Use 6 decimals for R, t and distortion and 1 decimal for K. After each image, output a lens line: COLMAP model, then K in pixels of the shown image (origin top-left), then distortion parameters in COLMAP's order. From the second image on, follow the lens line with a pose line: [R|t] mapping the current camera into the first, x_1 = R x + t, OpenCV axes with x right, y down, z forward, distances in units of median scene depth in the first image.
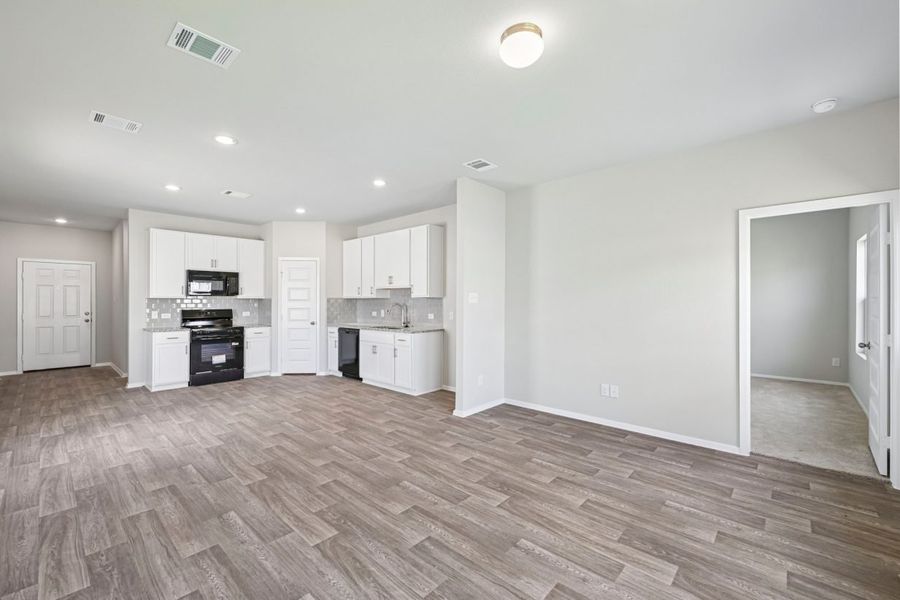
lens RADIAL K [[371.1, 0, 447.9], [0, 371.1, 299.8], [0, 0, 1]] dist [0.000235, -0.000097]
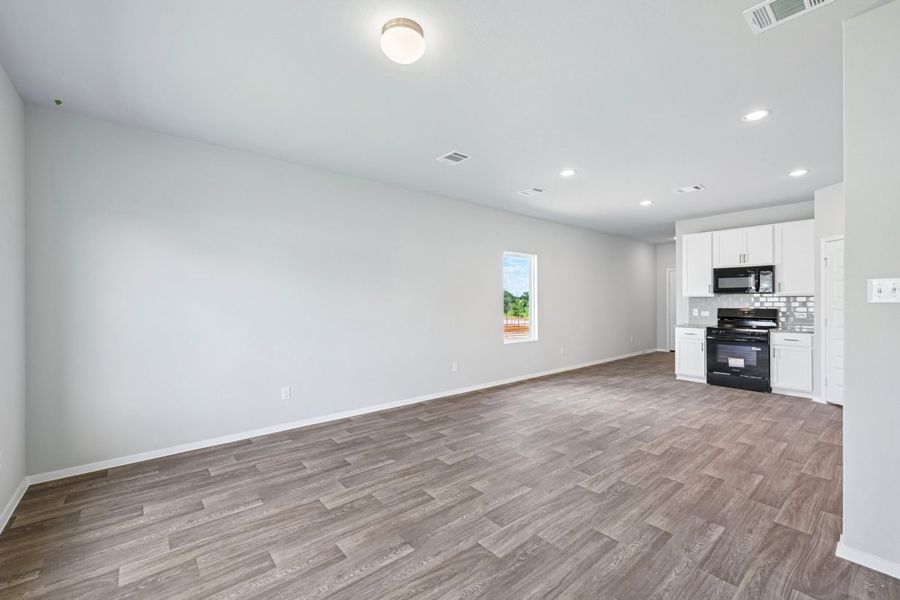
lens RADIAL K [[373.6, 0, 454.0], [0, 373.6, 302.5], [0, 0, 1]] dist [0.002239, 0.000279]
pose [[-0.117814, 0.004691, -0.993025, 0.370121], [0.006113, 0.999973, 0.003999, 0.002902], [0.993017, -0.005599, -0.117839, 0.397450]]
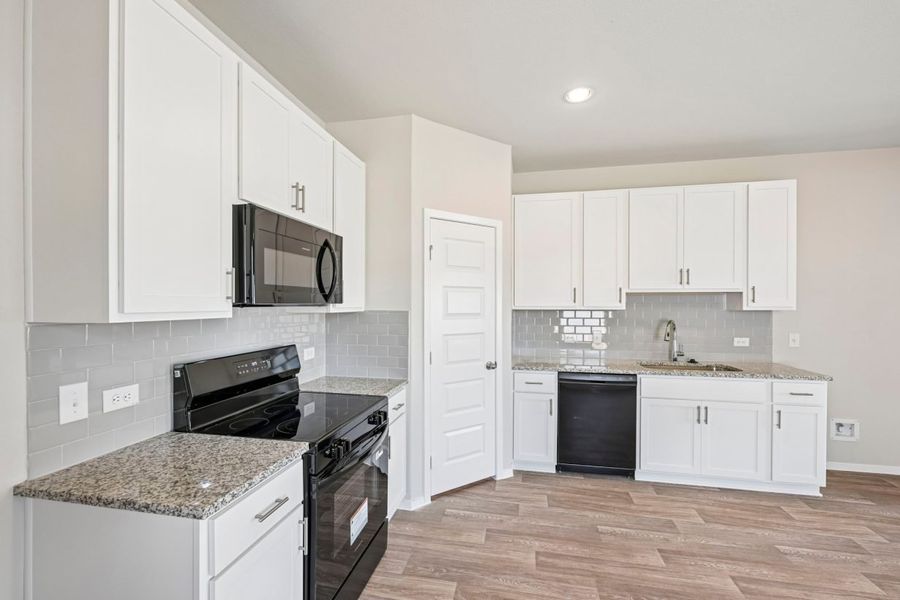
lens RADIAL K [[377.8, 0, 451.9], [0, 377.8, 304.7], [0, 0, 1]] dist [0.000995, 0.000293]
pose [[0.855646, -0.001015, 0.517560, -0.678544], [-0.002710, 0.999976, 0.006441, -0.014461], [-0.517554, -0.006914, 0.855623, 0.672339]]
